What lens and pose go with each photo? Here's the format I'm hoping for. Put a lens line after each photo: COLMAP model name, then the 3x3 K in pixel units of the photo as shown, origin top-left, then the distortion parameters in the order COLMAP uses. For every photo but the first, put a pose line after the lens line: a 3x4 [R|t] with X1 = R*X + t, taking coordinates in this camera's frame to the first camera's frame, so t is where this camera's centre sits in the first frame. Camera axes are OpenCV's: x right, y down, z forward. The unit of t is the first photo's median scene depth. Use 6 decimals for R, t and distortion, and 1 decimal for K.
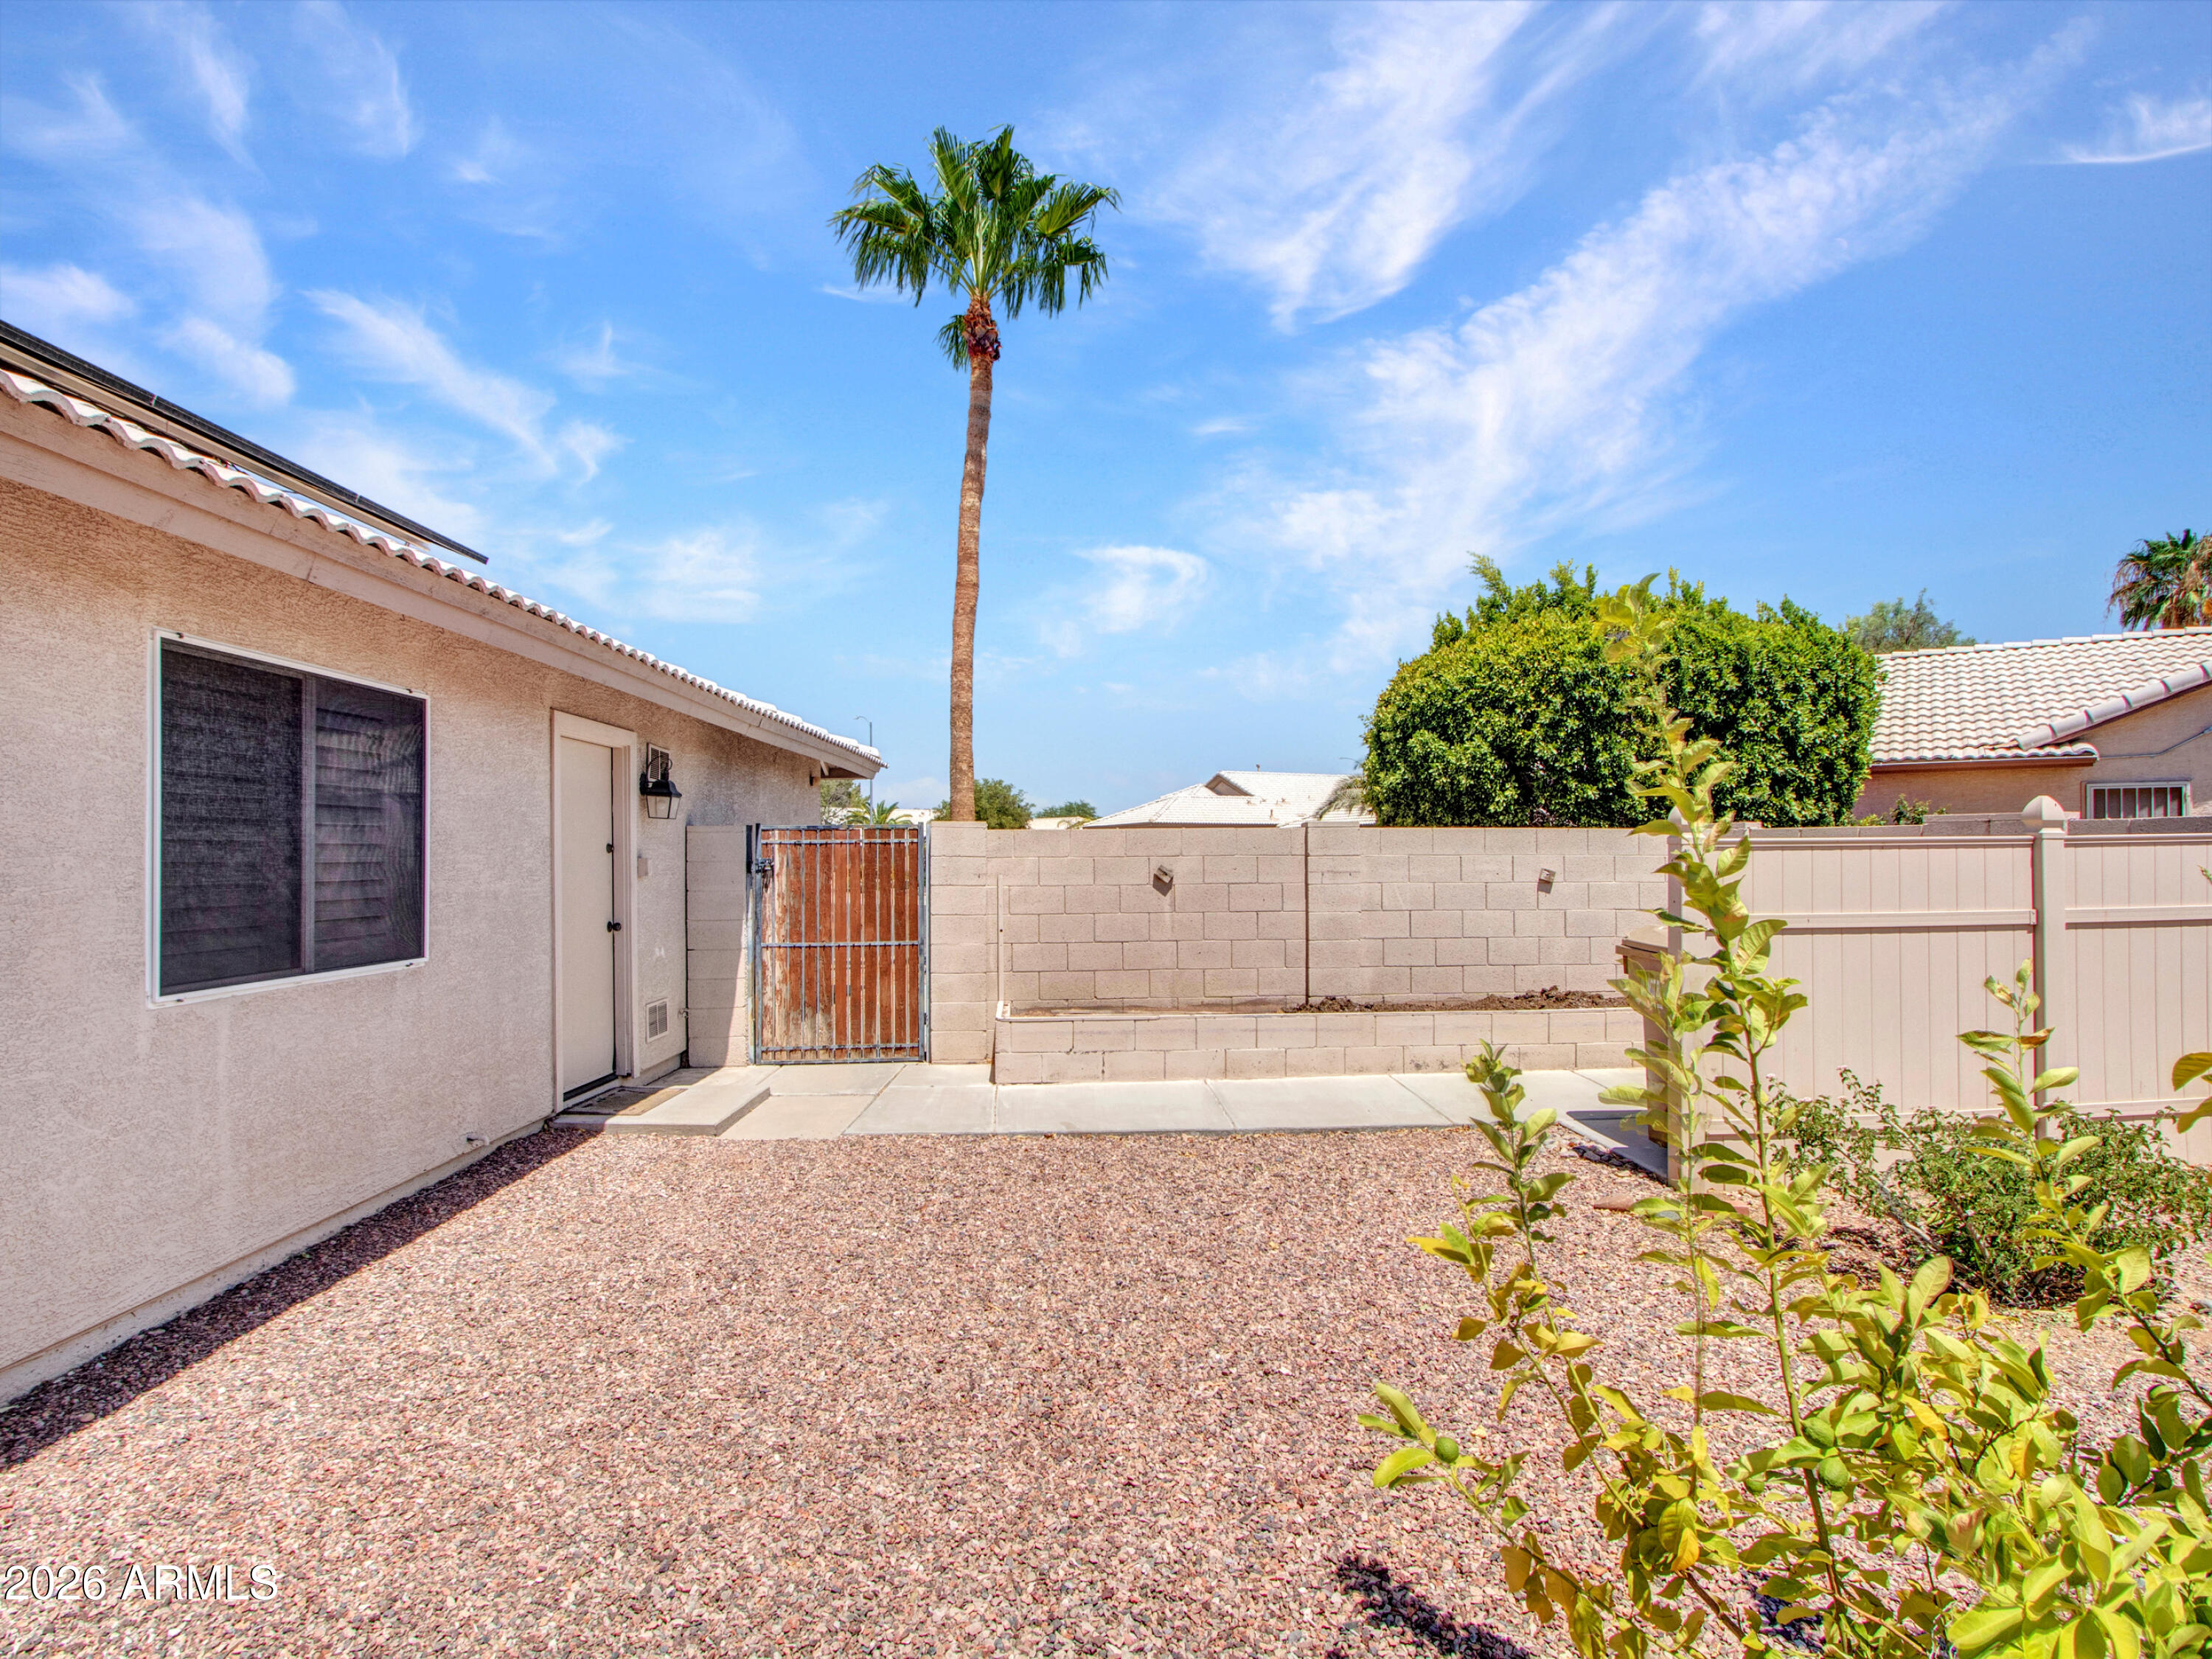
lens RADIAL K [[1184.4, 0, 1107.9], [0, 1184.4, 830.5], [0, 0, 1]] dist [-0.005255, 0.000590]
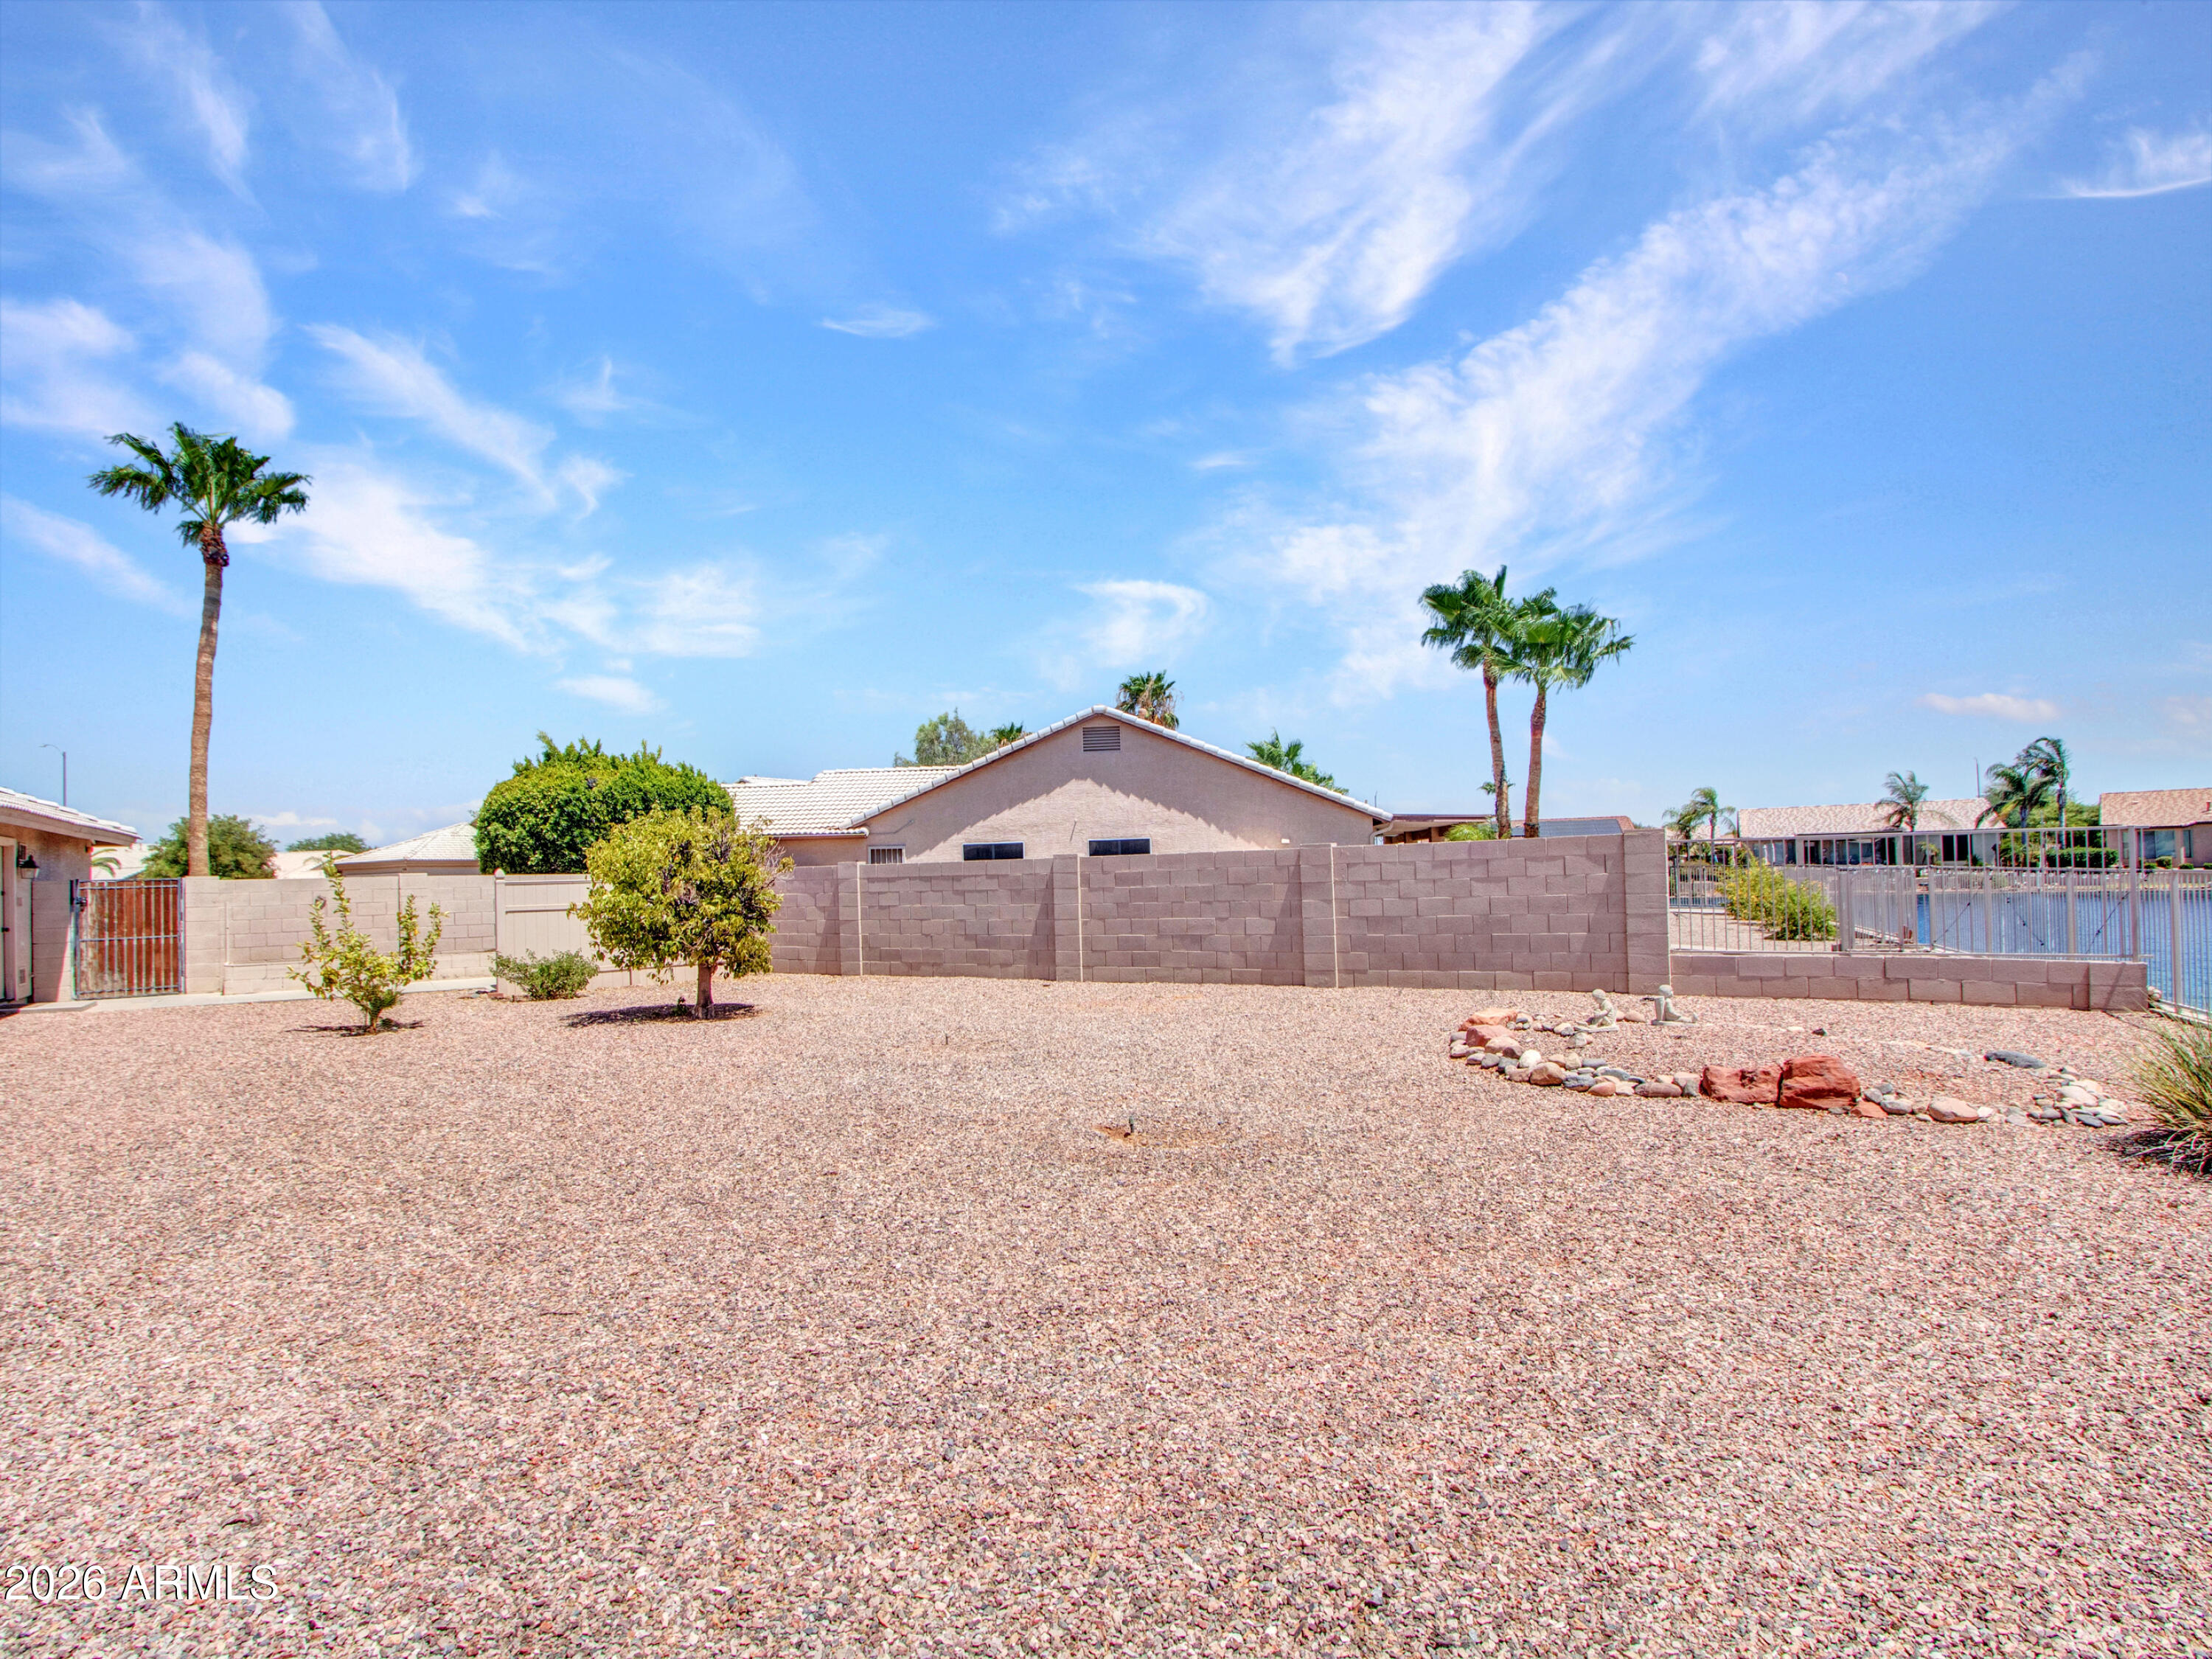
lens RADIAL K [[1184.4, 0, 1088.4], [0, 1184.4, 850.2], [0, 0, 1]] dist [-0.005255, 0.000590]
pose [[0.861724, -0.004259, 0.507359, 0.119206], [0.007976, 0.999955, -0.005154, -0.022436], [-0.507314, 0.008488, 0.861719, -1.150415]]
